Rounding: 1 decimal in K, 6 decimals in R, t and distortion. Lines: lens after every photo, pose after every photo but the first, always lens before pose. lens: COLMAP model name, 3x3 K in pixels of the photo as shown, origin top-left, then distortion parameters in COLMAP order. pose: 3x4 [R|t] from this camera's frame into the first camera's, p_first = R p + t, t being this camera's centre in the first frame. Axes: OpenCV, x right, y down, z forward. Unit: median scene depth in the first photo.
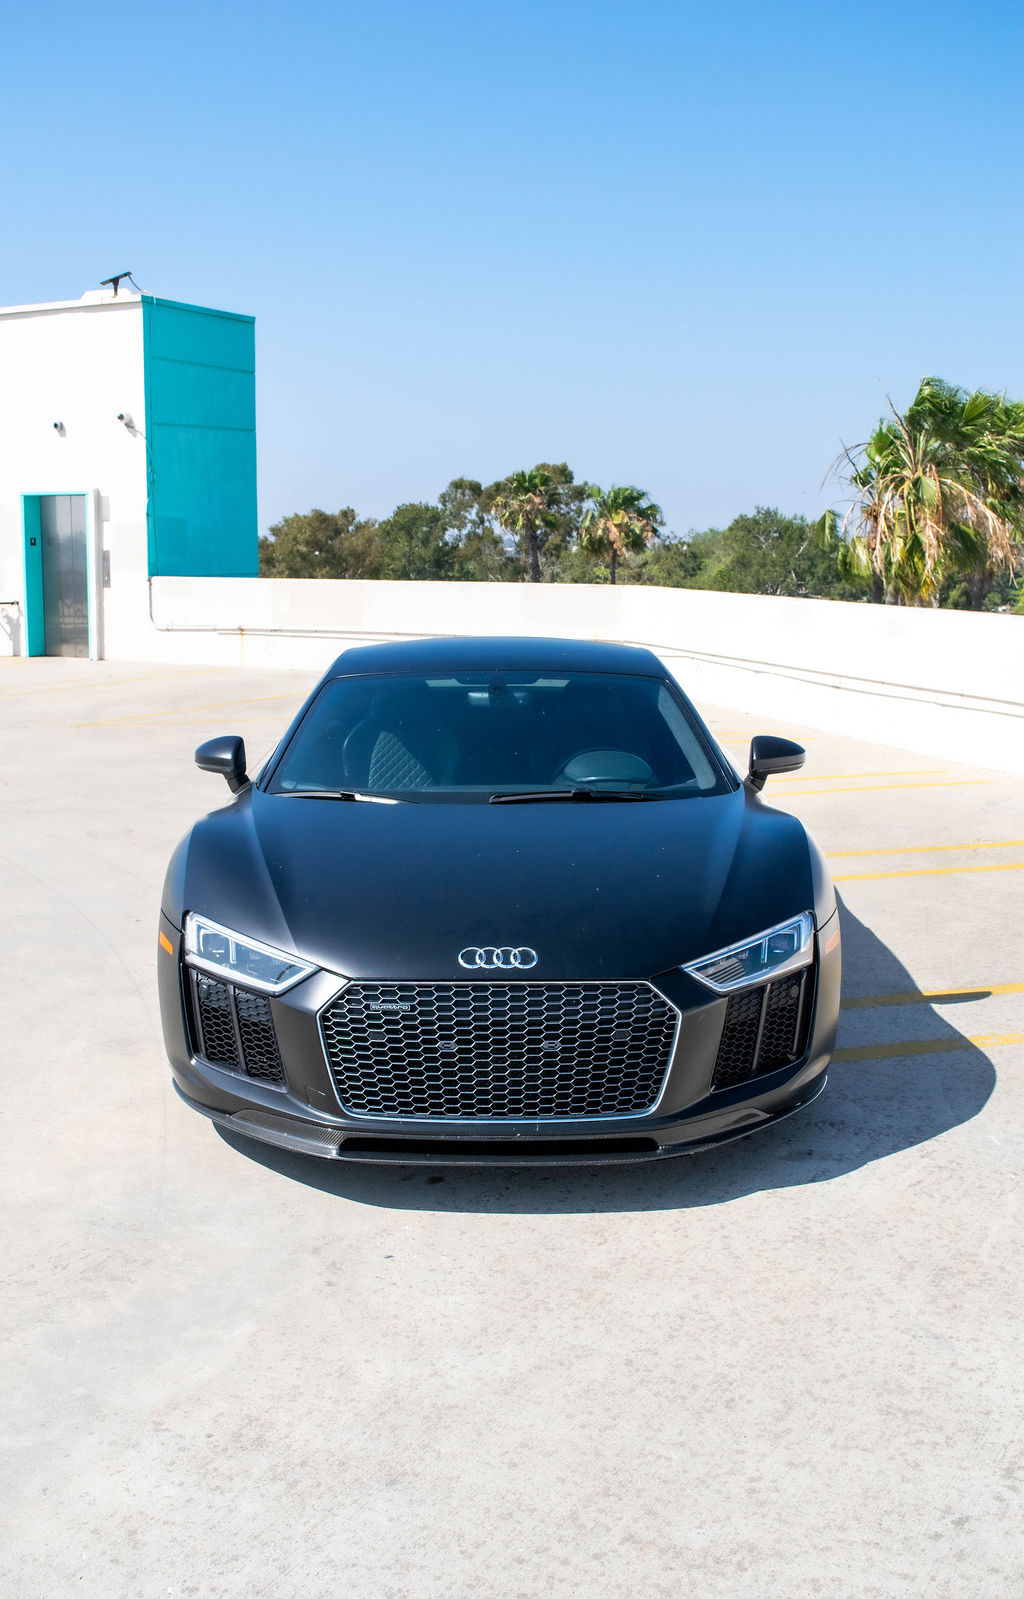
lens RADIAL K [[1634.0, 0, 484.9], [0, 1634.0, 807.8], [0, 0, 1]] dist [-0.078046, 0.000614]
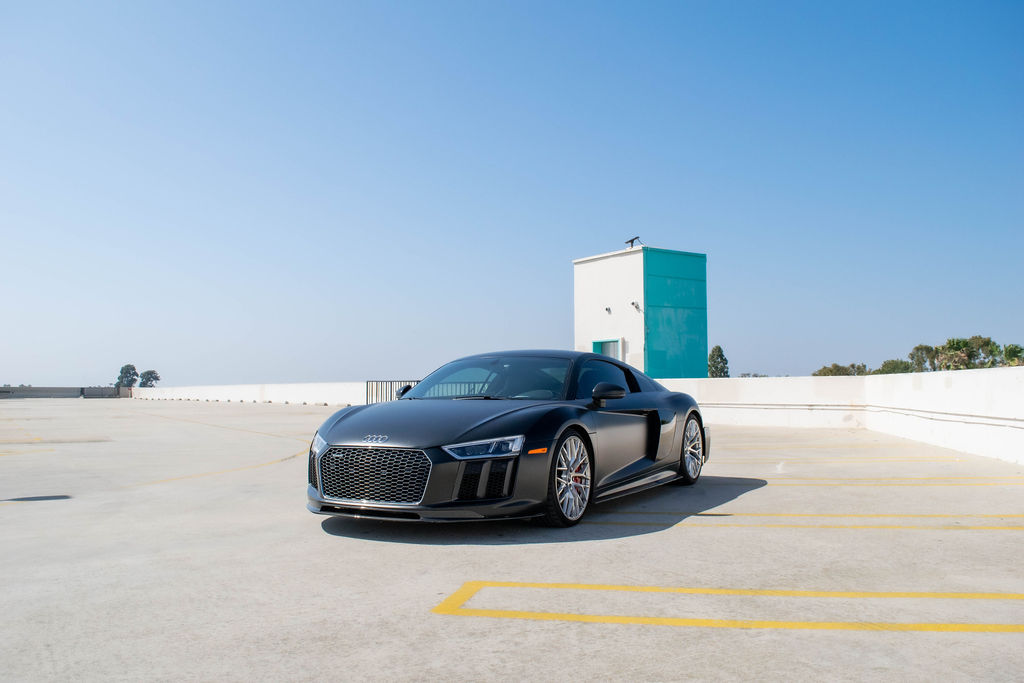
lens RADIAL K [[856.2, 0, 512.0], [0, 856.2, 341.5], [0, 0, 1]] dist [-0.084634, 0.000913]
pose [[0.881162, -0.033505, -0.471625, 0.541420], [-0.068053, 0.978112, -0.196634, 0.123611], [0.467891, 0.205362, 0.859596, -0.063695]]
